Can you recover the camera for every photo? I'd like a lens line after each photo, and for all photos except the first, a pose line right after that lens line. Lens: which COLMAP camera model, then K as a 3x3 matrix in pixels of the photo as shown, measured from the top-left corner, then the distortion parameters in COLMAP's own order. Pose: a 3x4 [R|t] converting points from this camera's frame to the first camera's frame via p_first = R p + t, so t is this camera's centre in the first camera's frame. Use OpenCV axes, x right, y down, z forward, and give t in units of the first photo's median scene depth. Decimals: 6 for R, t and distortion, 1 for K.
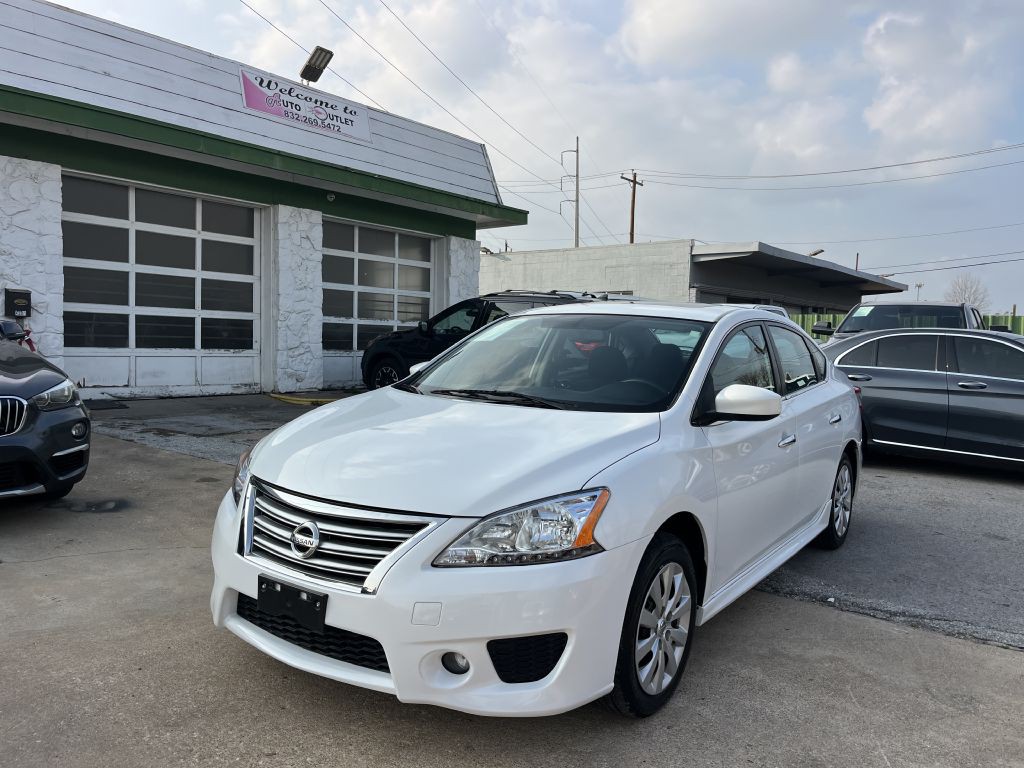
lens RADIAL K [[798.1, 0, 504.5], [0, 798.1, 383.8], [0, 0, 1]] dist [0.022232, -0.062395]
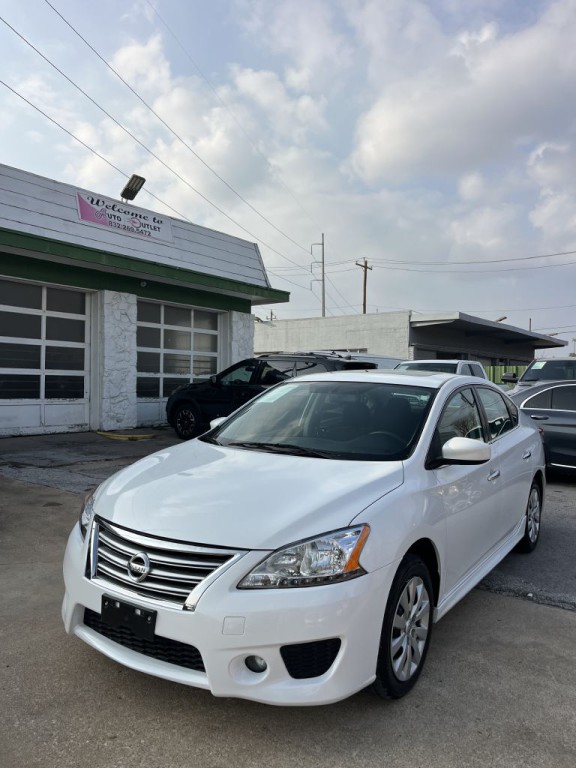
lens RADIAL K [[598.6, 0, 286.2], [0, 598.6, 378.3], [0, 0, 1]] dist [0.022232, -0.062395]
pose [[0.999575, -0.010286, 0.027263, -0.020607], [0.011937, 0.998062, -0.061079, -0.034270], [-0.026582, 0.061378, 0.997761, -0.004196]]
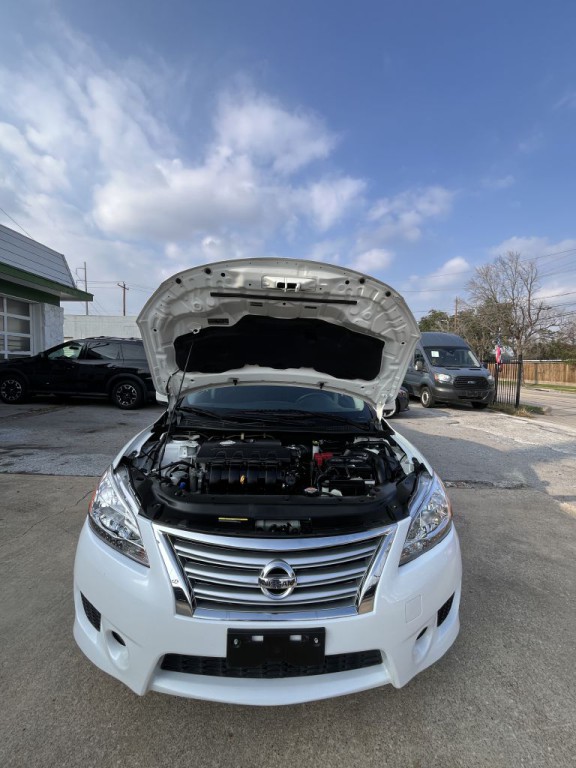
lens RADIAL K [[316.9, 0, 290.4], [0, 316.9, 381.4], [0, 0, 1]] dist [-0.008693, 0.000468]
pose [[0.775345, -0.040944, 0.630209, -0.327290], [0.030983, 0.999161, 0.026796, -0.053043], [-0.630777, -0.001251, 0.775963, 0.444840]]
